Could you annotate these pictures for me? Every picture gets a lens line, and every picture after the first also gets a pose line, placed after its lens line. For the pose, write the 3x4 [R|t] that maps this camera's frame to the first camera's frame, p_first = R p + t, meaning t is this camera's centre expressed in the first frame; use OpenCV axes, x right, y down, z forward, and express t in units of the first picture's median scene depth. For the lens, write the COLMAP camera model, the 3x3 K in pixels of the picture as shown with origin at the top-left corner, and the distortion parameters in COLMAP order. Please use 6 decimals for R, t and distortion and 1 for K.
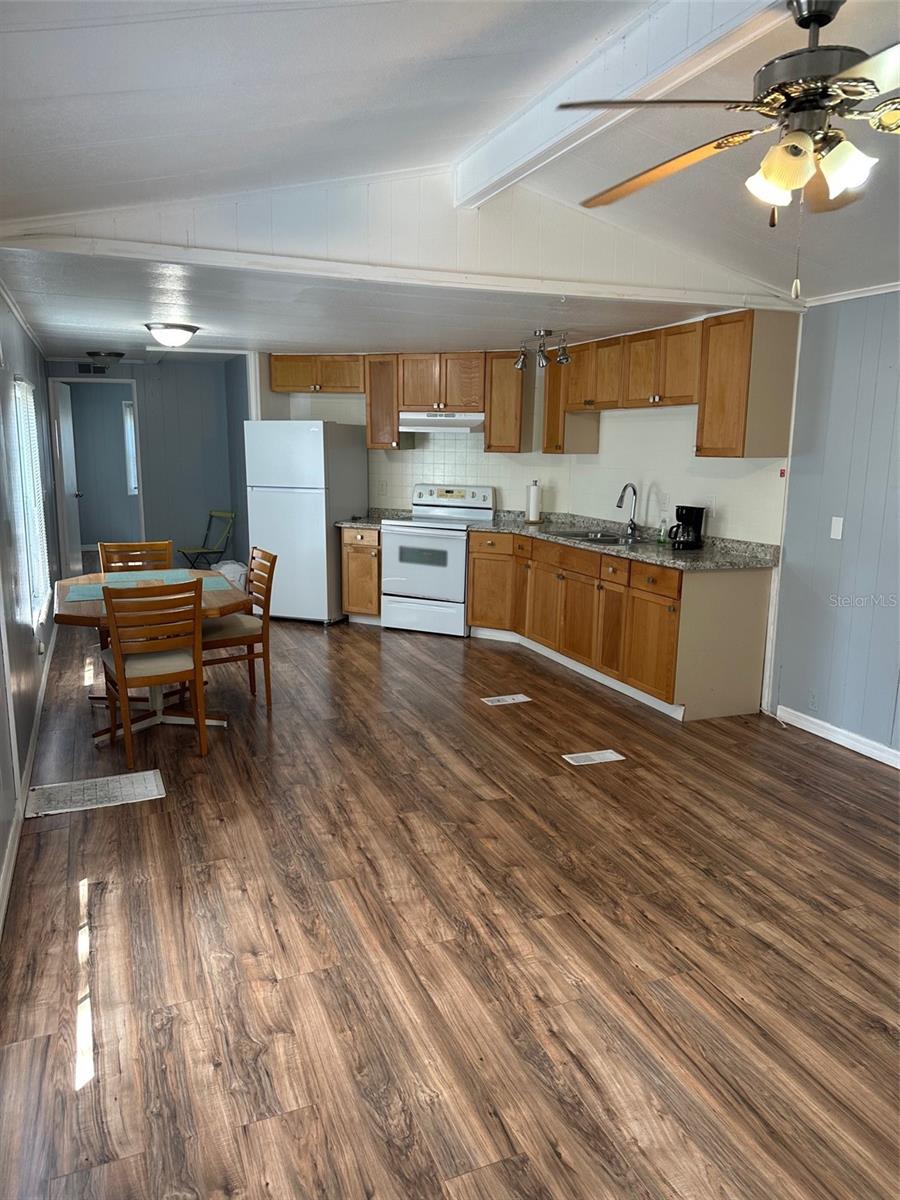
lens RADIAL K [[872.7, 0, 450.6], [0, 872.7, 600.5], [0, 0, 1]] dist [0.037454, -0.004530]
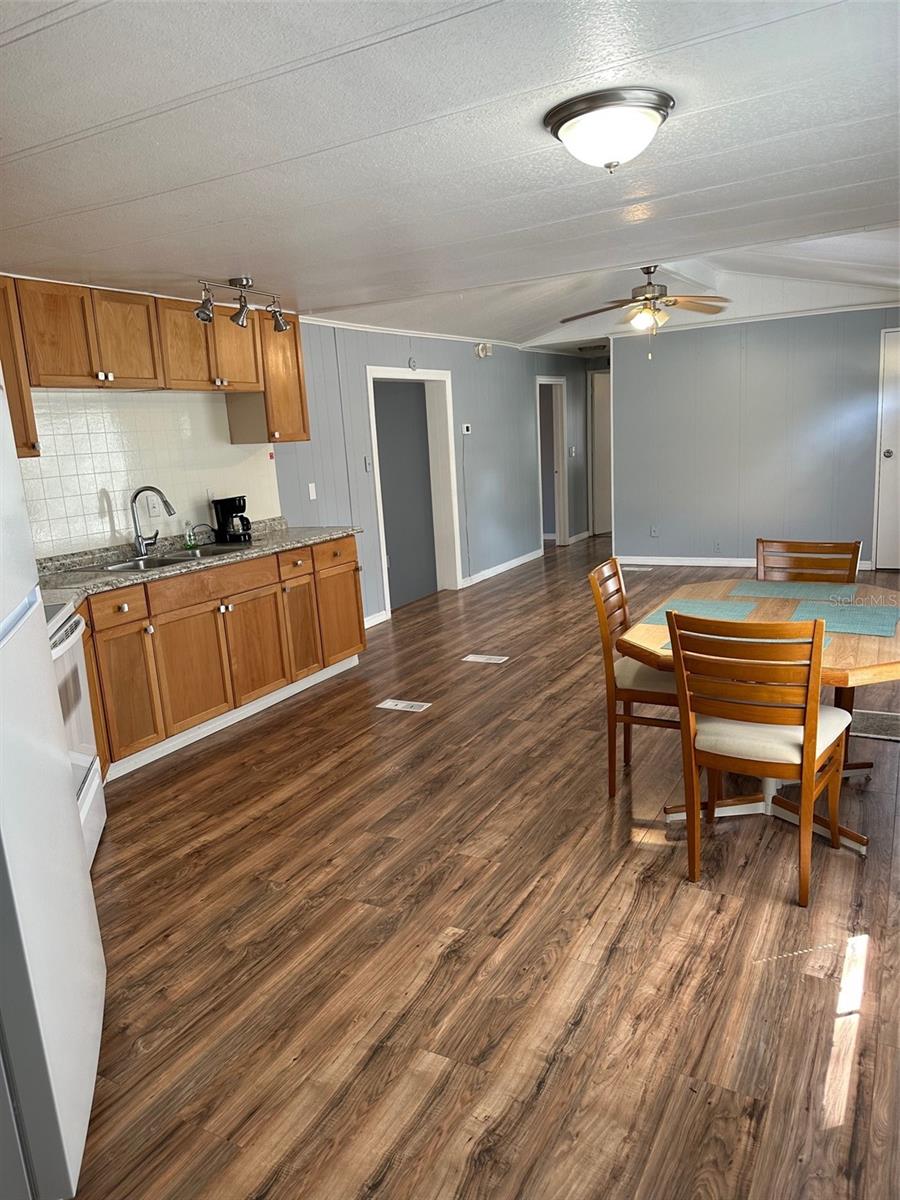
lens RADIAL K [[872.7, 0, 450.8], [0, 872.7, 604.4], [0, 0, 1]] dist [0.037454, -0.004530]
pose [[-0.659745, -0.123305, 0.741304, -0.703412], [0.176149, 0.933591, 0.312058, -0.291004], [-0.730553, 0.336458, -0.594212, 1.634168]]
